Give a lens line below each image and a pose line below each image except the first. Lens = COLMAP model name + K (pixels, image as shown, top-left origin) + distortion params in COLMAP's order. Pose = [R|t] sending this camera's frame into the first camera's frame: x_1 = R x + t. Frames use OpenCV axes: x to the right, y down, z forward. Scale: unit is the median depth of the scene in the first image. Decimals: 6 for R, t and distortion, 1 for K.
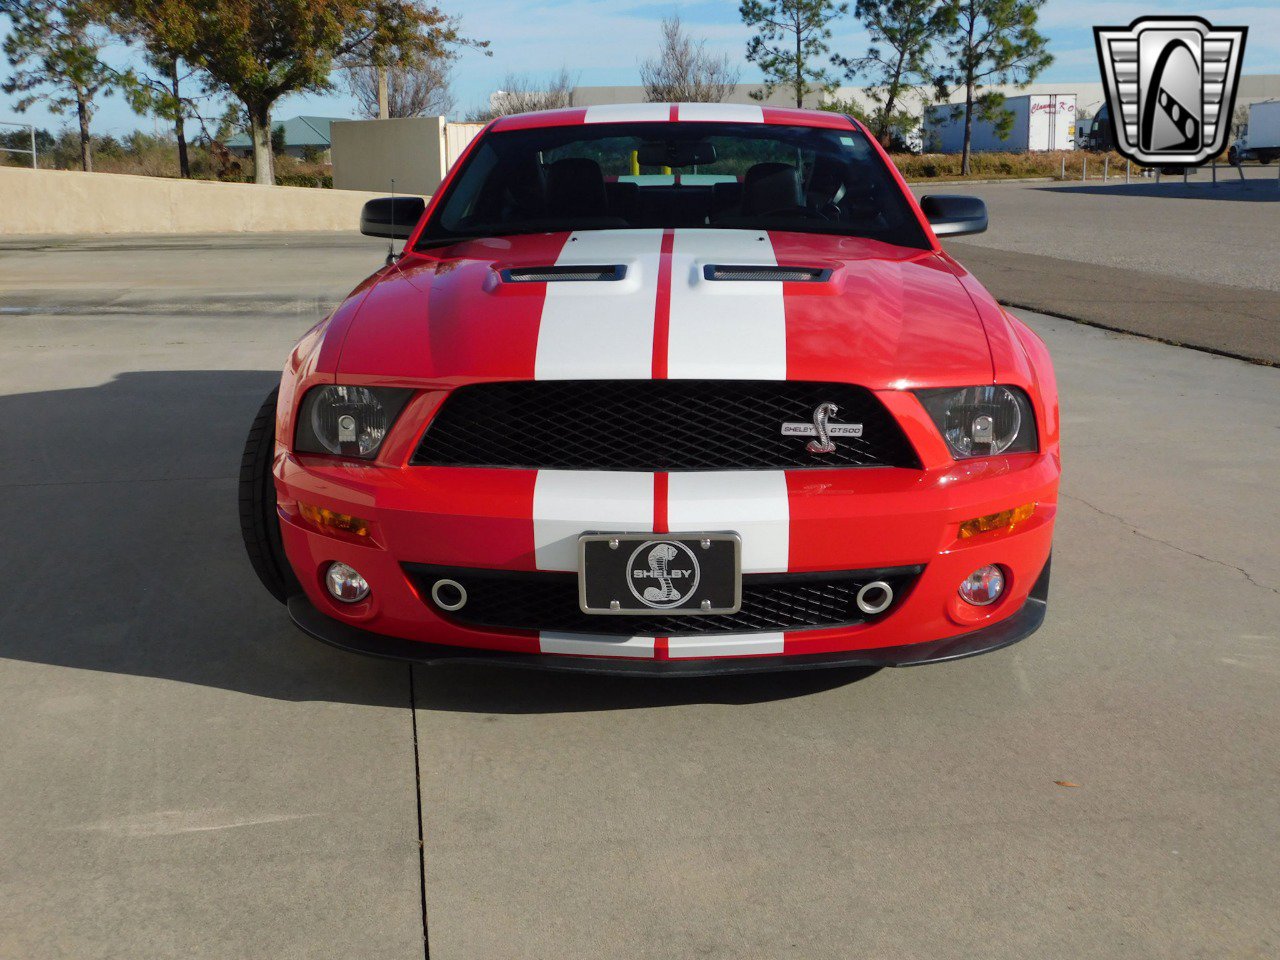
lens RADIAL K [[1507.5, 0, 650.0], [0, 1507.5, 469.9], [0, 0, 1]] dist [-0.003901, 0.000000]
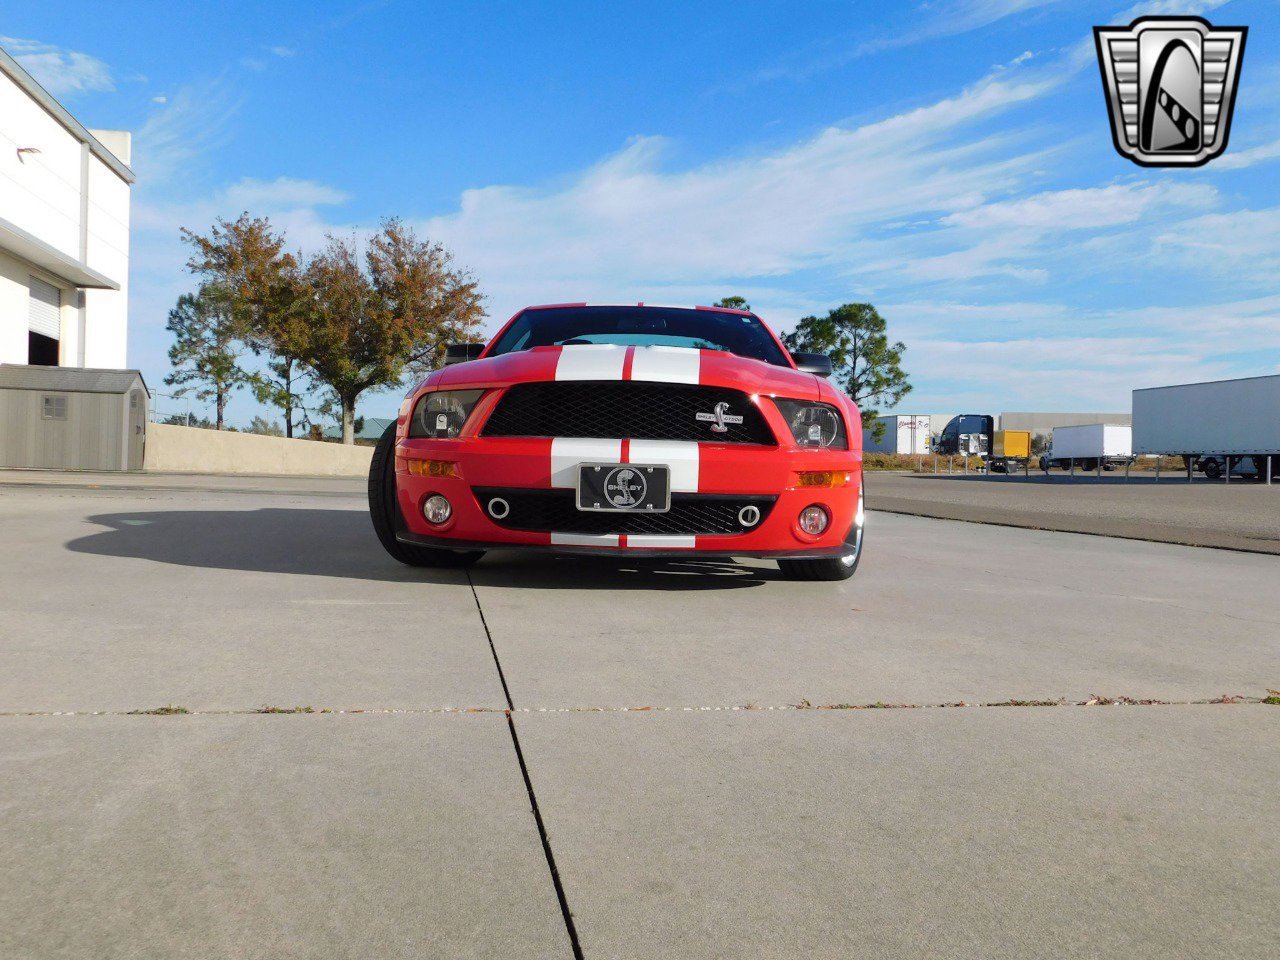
lens RADIAL K [[1122.1, 0, 646.1], [0, 1122.1, 466.7], [0, 0, 1]] dist [-0.013870, 0.010449]
pose [[0.999307, 0.032278, 0.018515, 0.000645], [-0.027992, 0.979905, -0.197490, 0.023582], [-0.024518, 0.196835, 0.980130, -0.020835]]
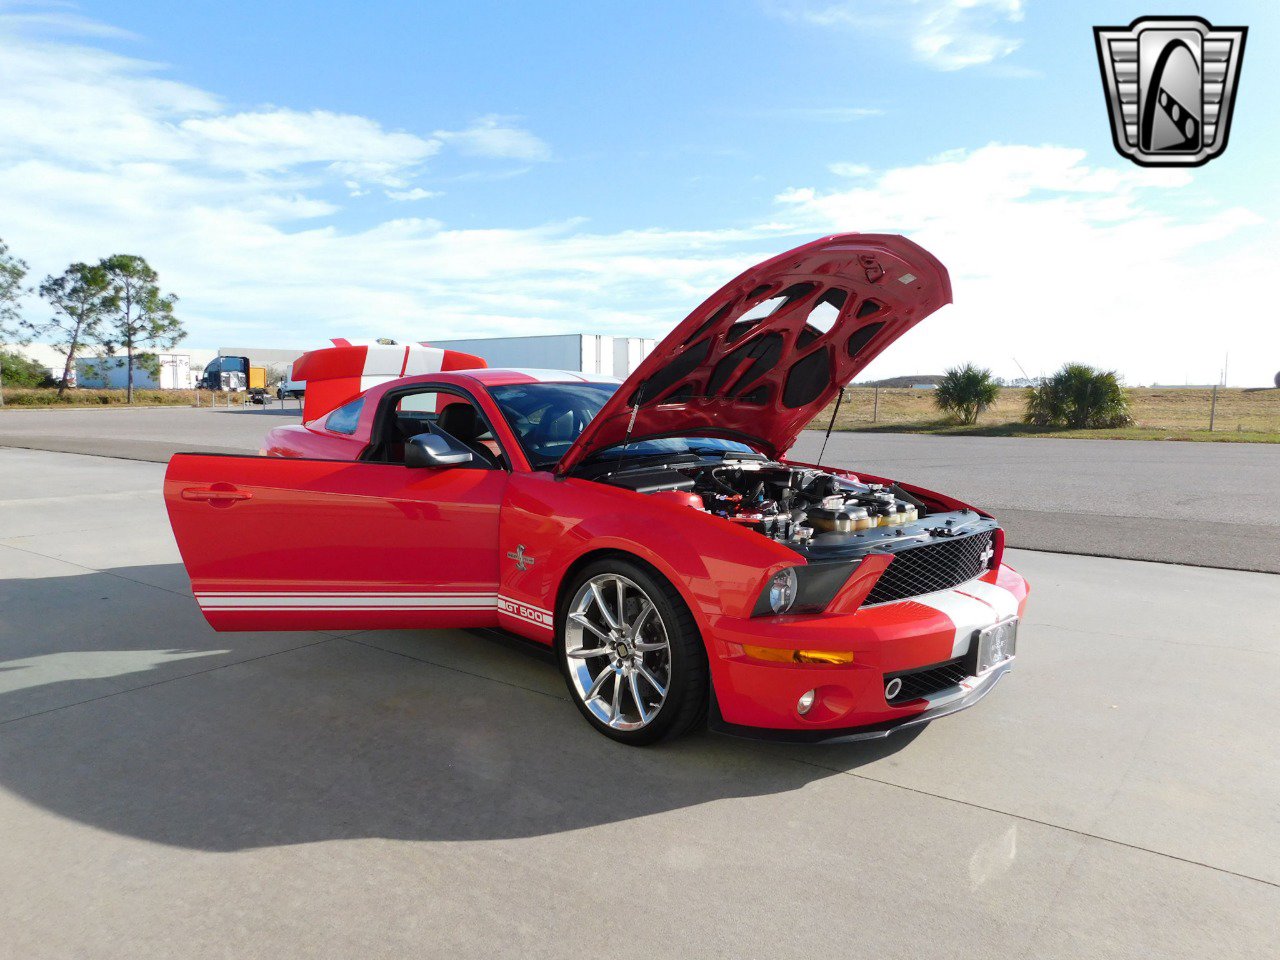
lens RADIAL K [[852.7, 0, 649.2], [0, 852.7, 464.2], [0, 0, 1]] dist [-0.046048, 0.035940]
pose [[0.692598, -0.037862, 0.720330, -0.078094], [0.125613, 0.989694, -0.068757, -0.009943], [-0.710302, 0.138104, 0.690216, 0.045398]]
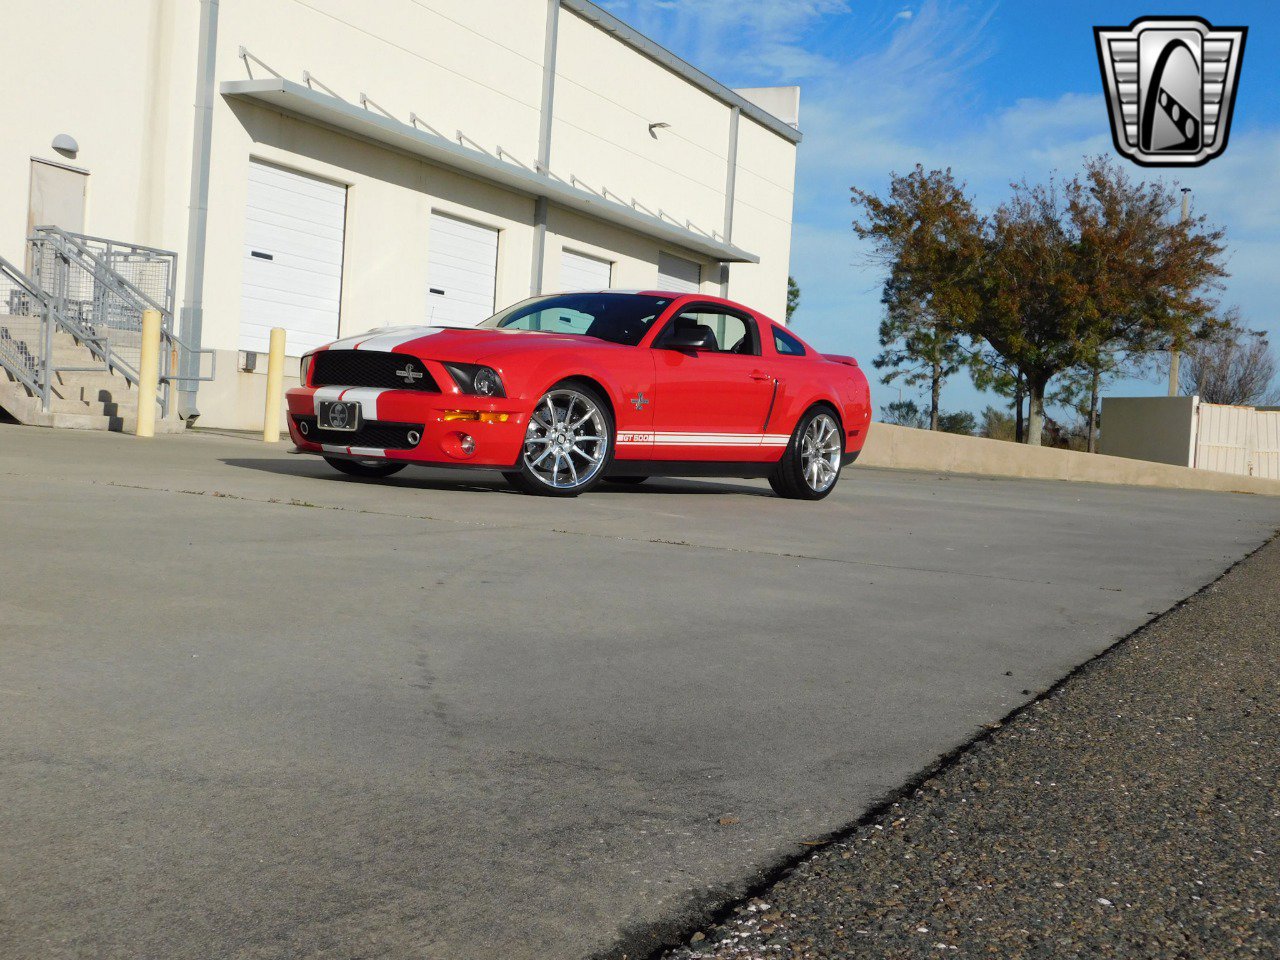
lens RADIAL K [[1520.5, 0, 655.5], [0, 1520.5, 452.7], [0, 0, 1]] dist [0.004104, 0.000000]
pose [[0.819539, 0.066976, -0.569096, 0.166636], [-0.182184, 0.972069, -0.147957, 0.035386], [0.543291, 0.224936, 0.808850, -0.075378]]
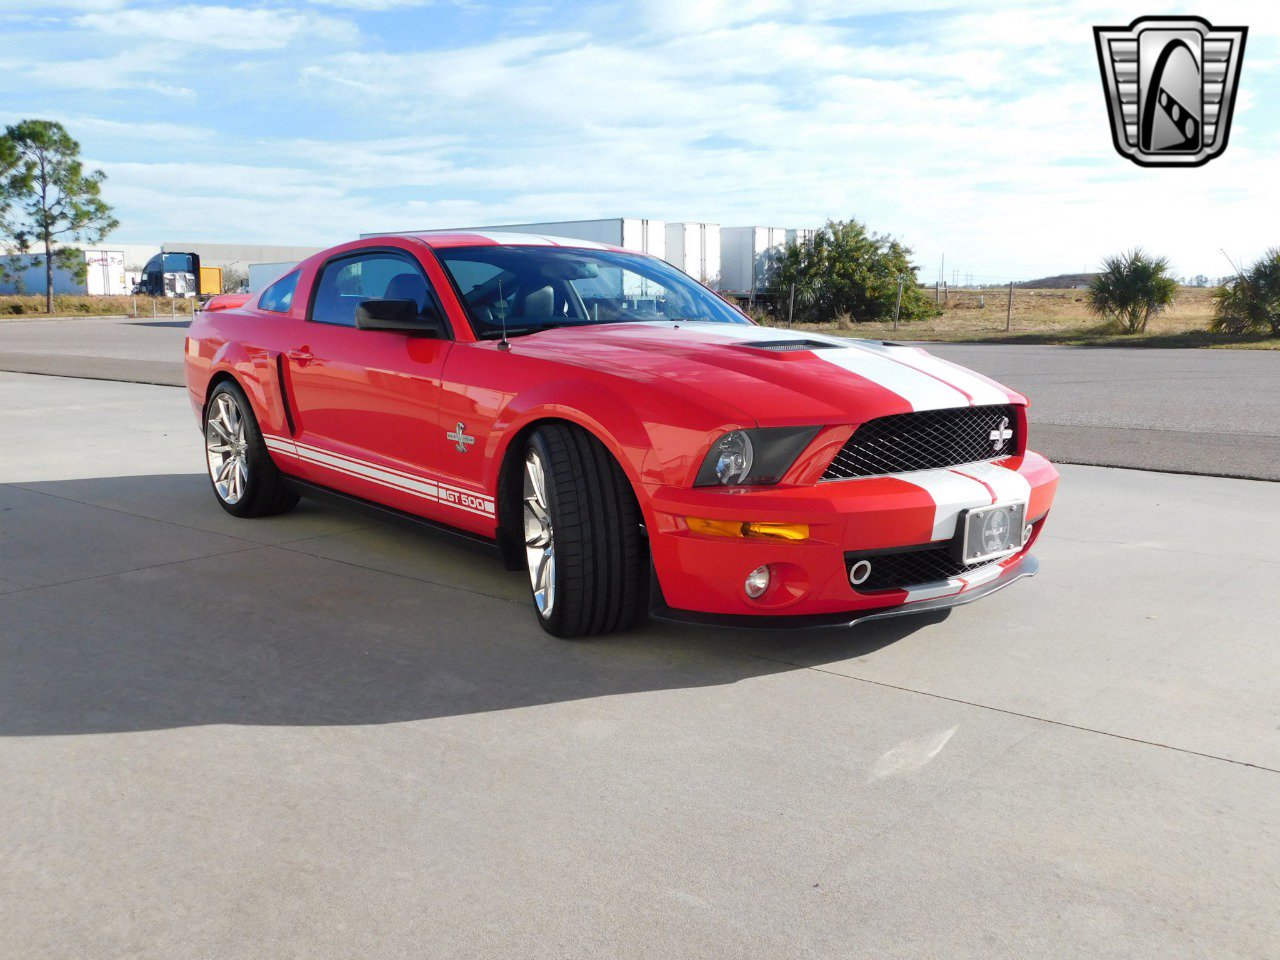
lens RADIAL K [[1122.1, 0, 649.4], [0, 1122.1, 460.8], [0, 0, 1]] dist [-0.013870, 0.010449]
pose [[0.737609, -0.076855, 0.670840, -0.079880], [0.120646, 0.992515, -0.018946, -0.001819], [-0.664362, 0.094909, 0.741360, 0.030174]]
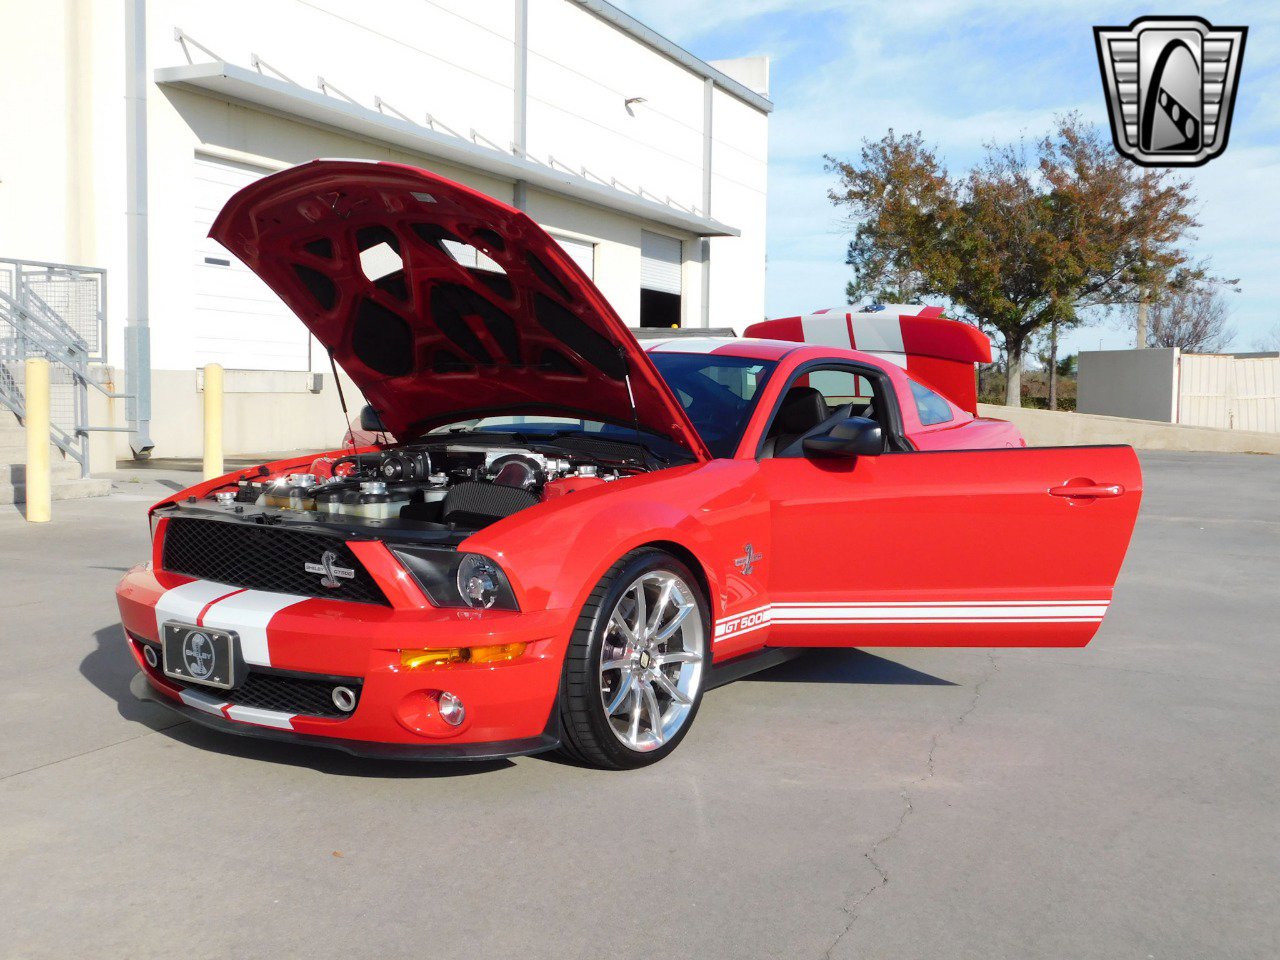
lens RADIAL K [[1346.6, 0, 656.1], [0, 1346.6, 460.4], [0, 0, 1]] dist [0.009540, 0.000000]
pose [[0.834493, 0.051701, -0.548588, 0.085877], [-0.130785, 0.985723, -0.106047, -0.002838], [0.535273, 0.160242, 0.829340, 0.009678]]
